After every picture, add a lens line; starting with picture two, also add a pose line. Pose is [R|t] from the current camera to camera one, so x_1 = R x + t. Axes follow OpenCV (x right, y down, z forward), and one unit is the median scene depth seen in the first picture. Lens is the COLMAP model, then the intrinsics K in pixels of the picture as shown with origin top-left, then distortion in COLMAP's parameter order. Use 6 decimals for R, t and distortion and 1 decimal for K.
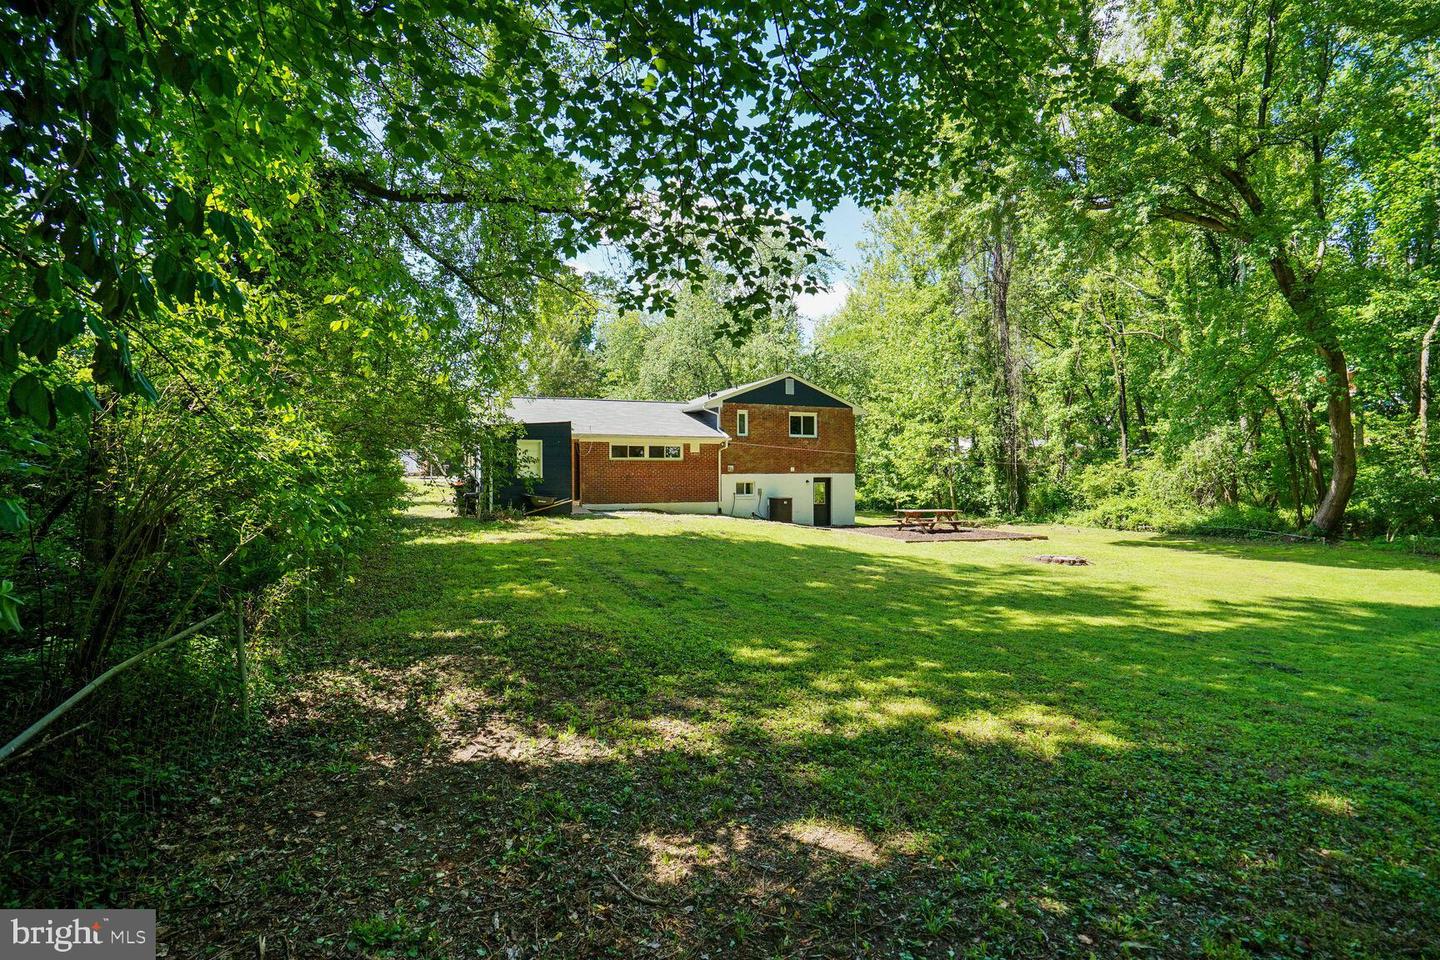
lens RADIAL K [[679.3, 0, 720.0], [0, 679.3, 480.0], [0, 0, 1]] dist [0.012762, -0.000182]
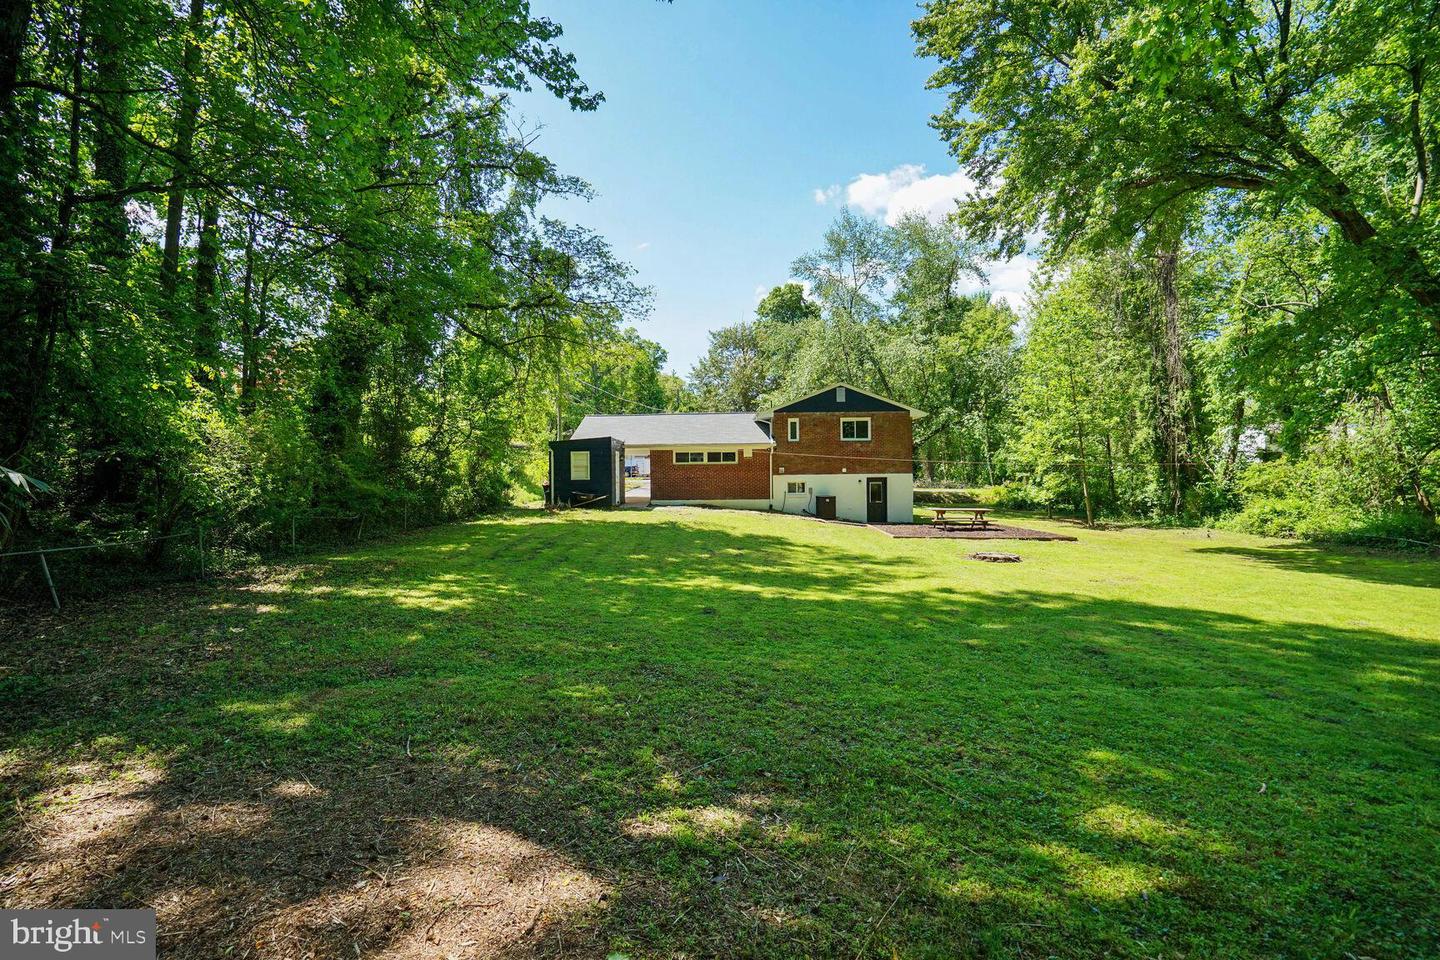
lens RADIAL K [[679.3, 0, 720.0], [0, 679.3, 480.0], [0, 0, 1]] dist [0.012762, -0.000182]
pose [[0.908774, -0.004458, -0.417266, 0.381593], [0.005395, 0.999985, 0.001067, -0.002122], [0.417255, -0.003220, 0.908784, -0.078423]]
